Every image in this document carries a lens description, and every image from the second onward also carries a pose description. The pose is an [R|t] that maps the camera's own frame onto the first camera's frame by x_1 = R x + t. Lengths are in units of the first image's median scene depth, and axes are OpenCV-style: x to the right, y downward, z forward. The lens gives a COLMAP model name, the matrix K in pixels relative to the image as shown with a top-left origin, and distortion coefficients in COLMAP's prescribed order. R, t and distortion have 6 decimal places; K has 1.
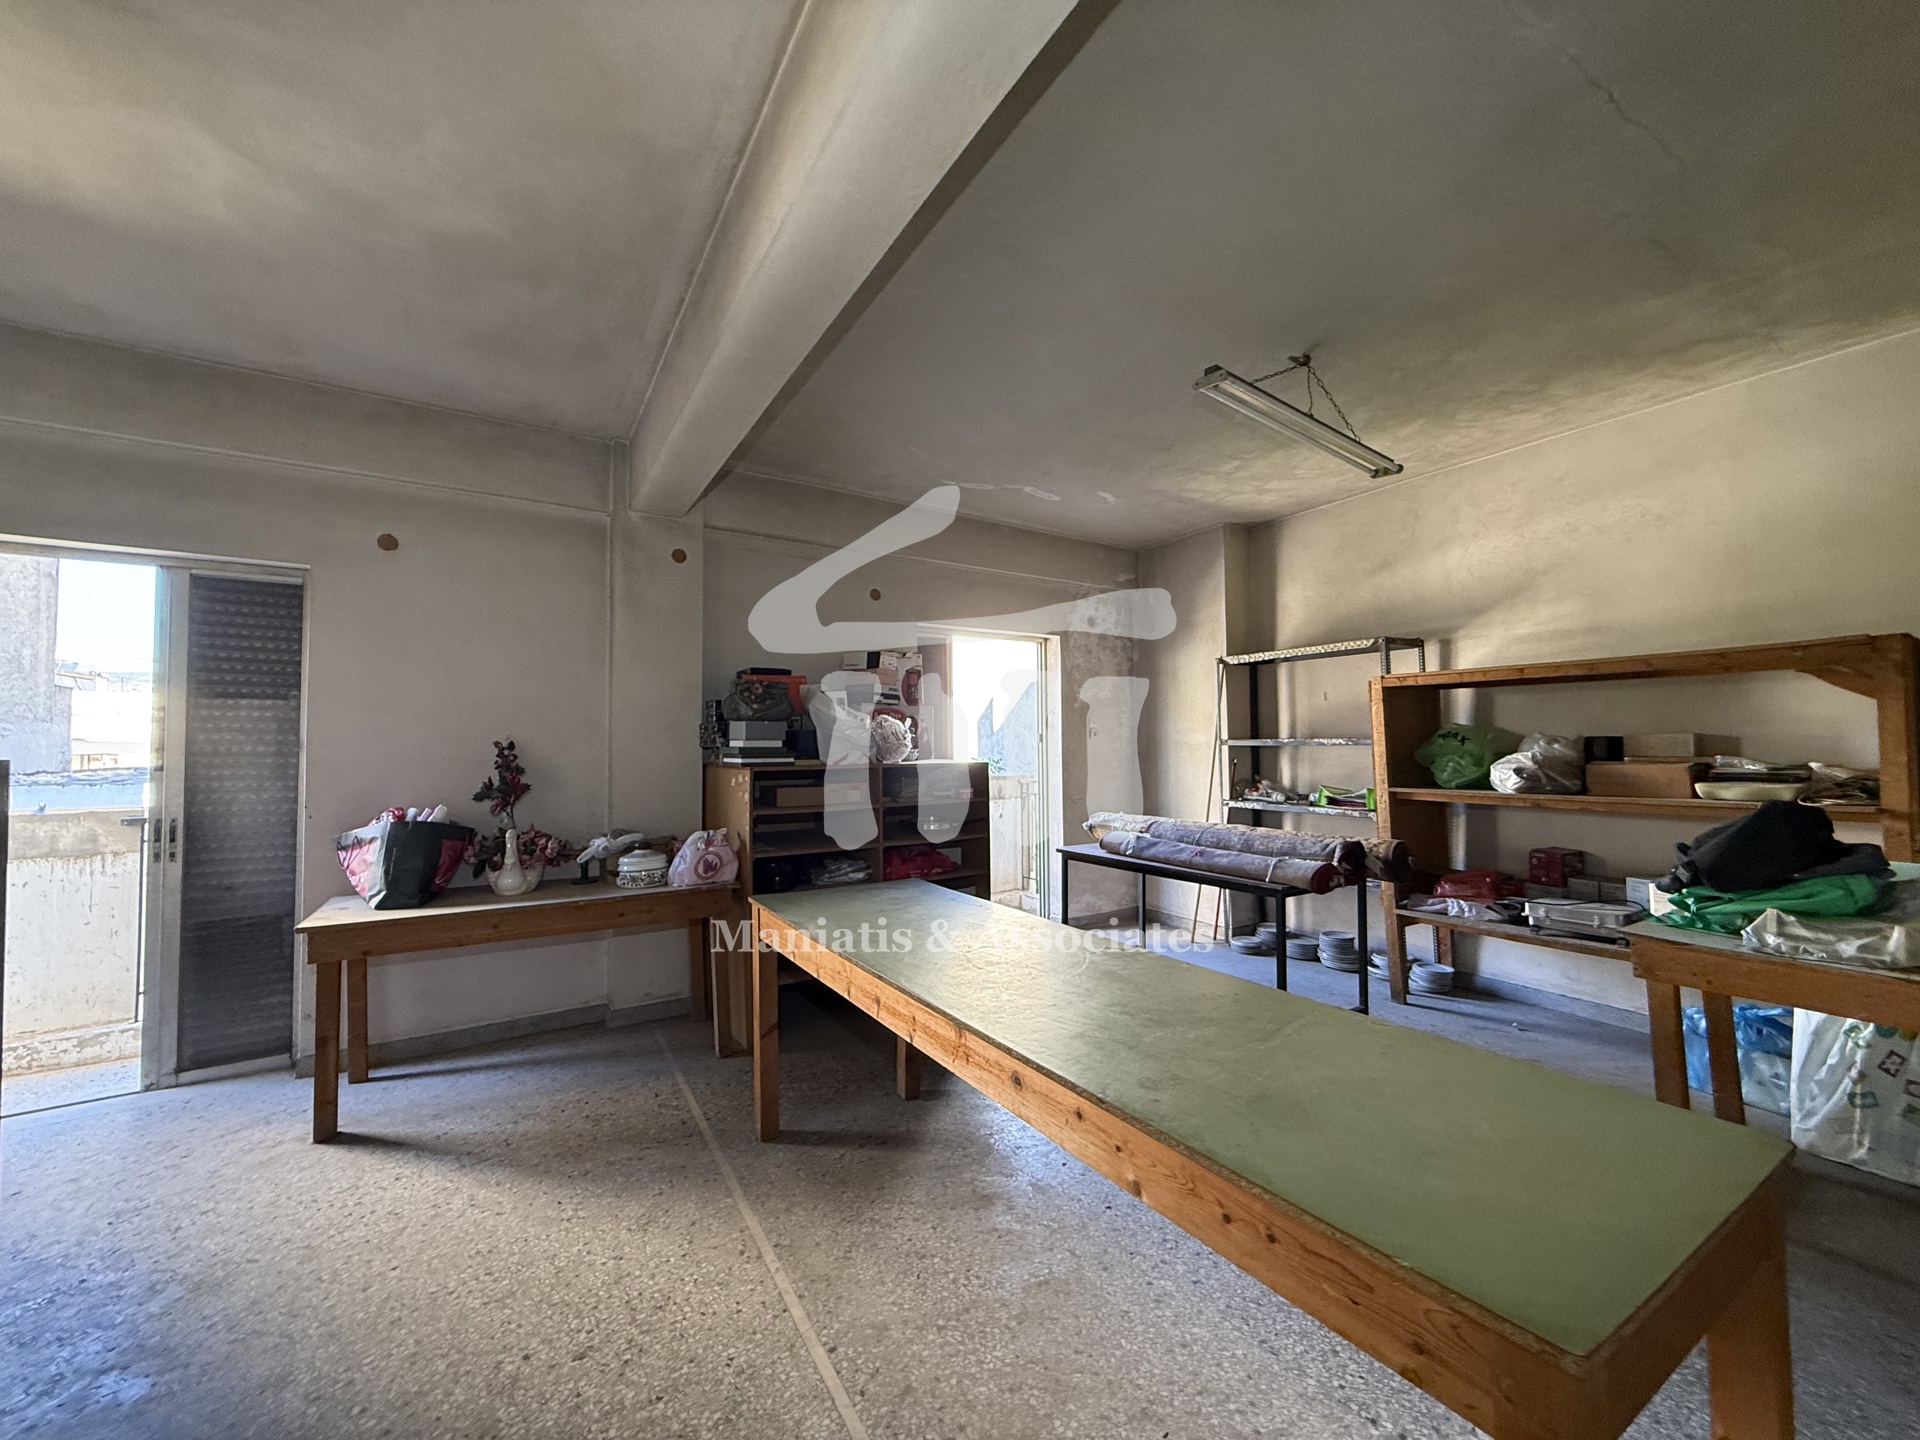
lens RADIAL K [[766.2, 0, 953.5], [0, 766.2, 720.6], [0, 0, 1]] dist [0.001783, 0.000119]
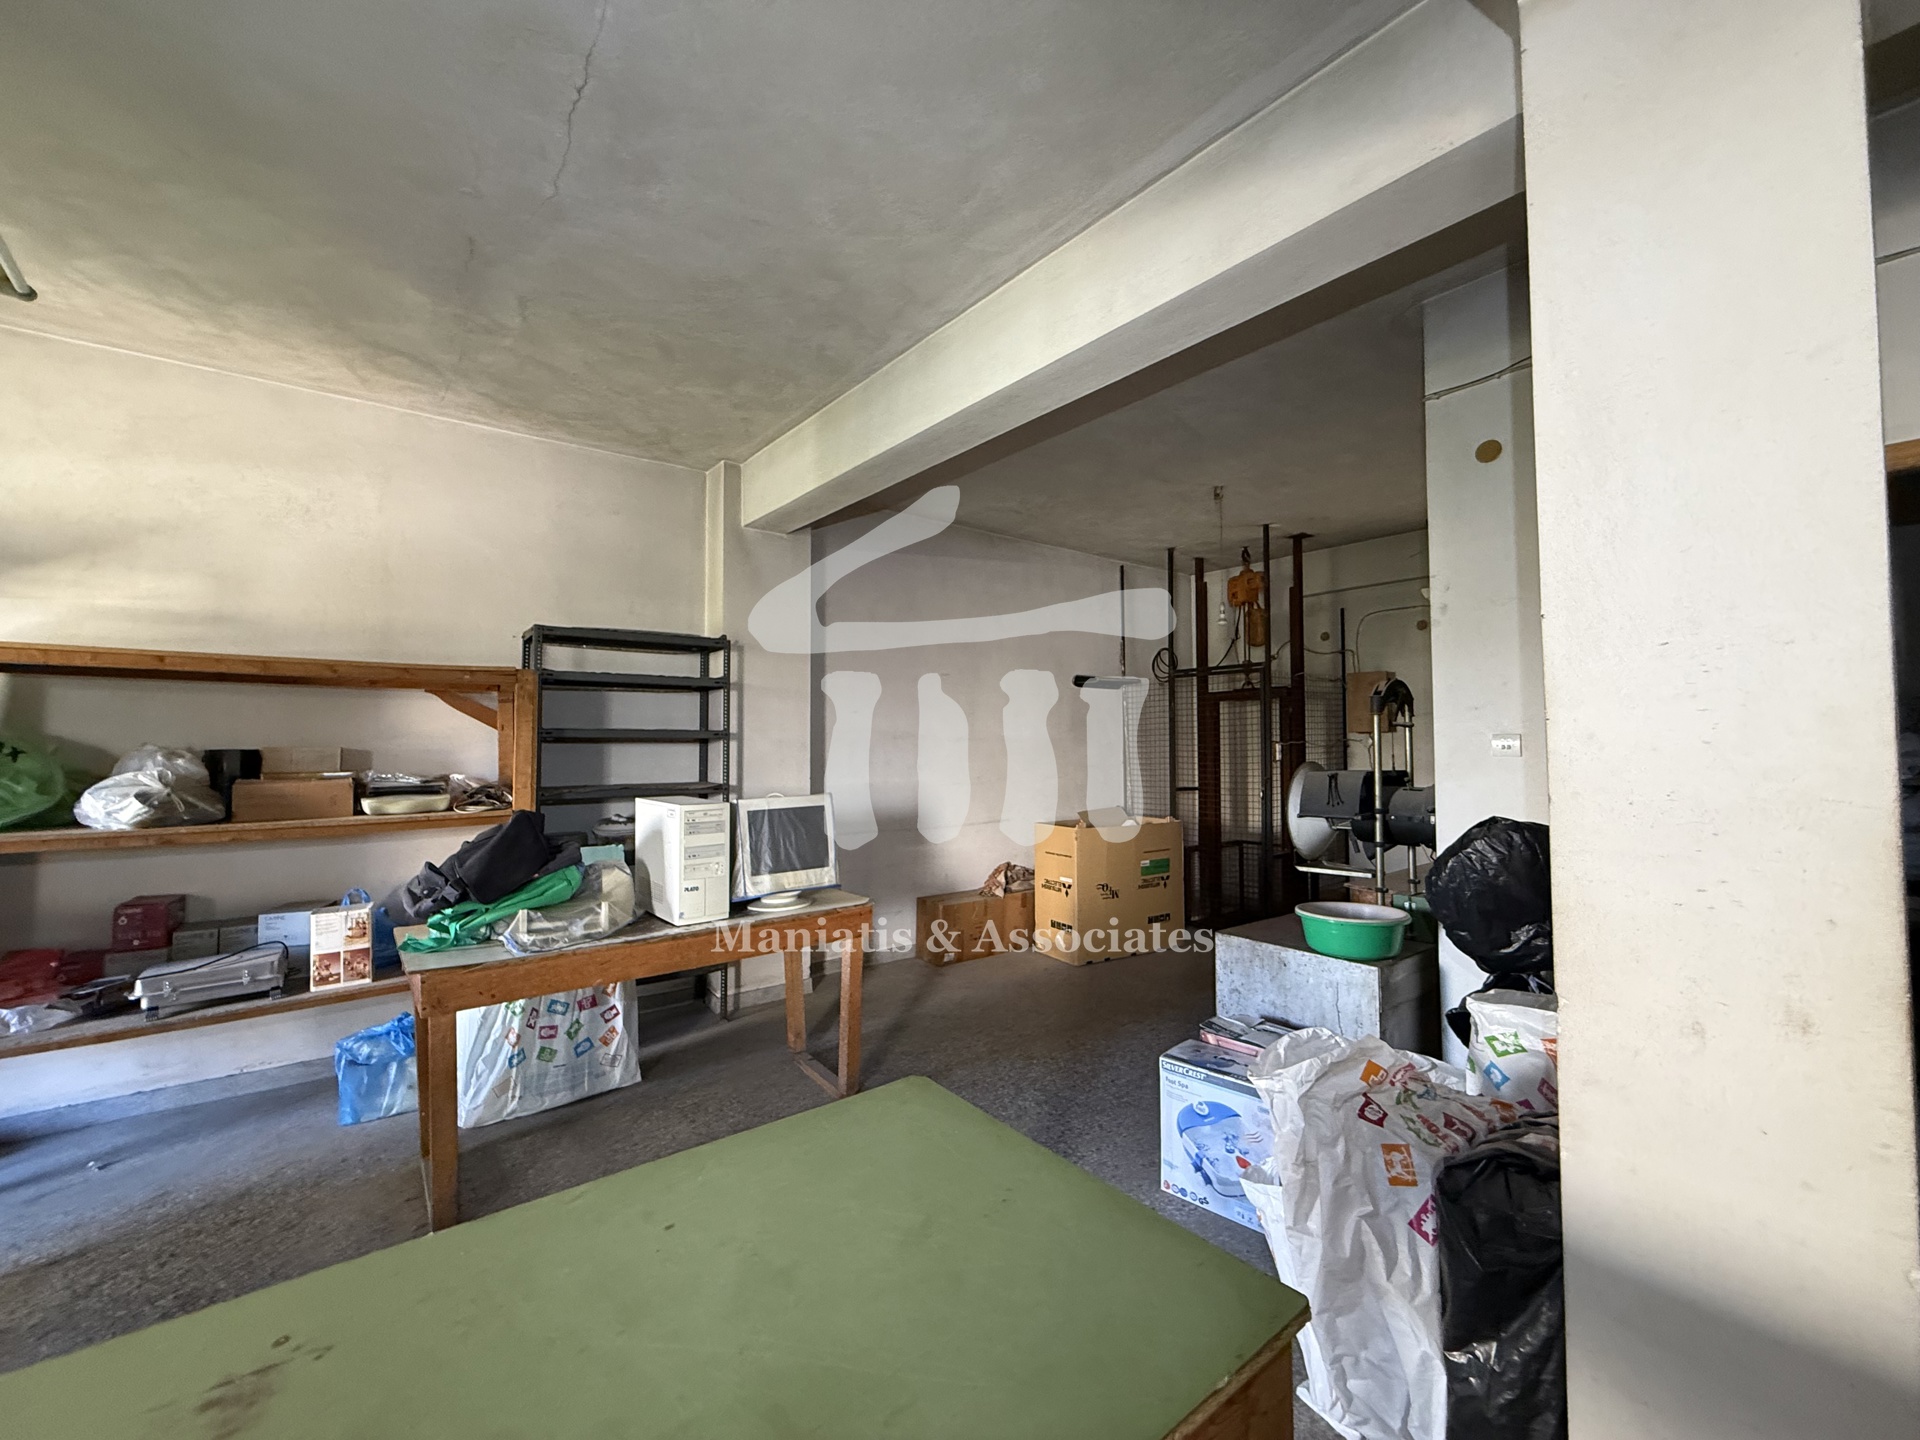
lens RADIAL K [[765.3, 0, 954.0], [0, 765.3, 719.0], [0, 0, 1]] dist [-0.001245, 0.000257]
pose [[-0.107664, 0.044361, 0.993197, -0.067811], [-0.028005, 0.998472, -0.047632, 0.006346], [-0.993793, -0.032943, -0.106257, 0.377931]]
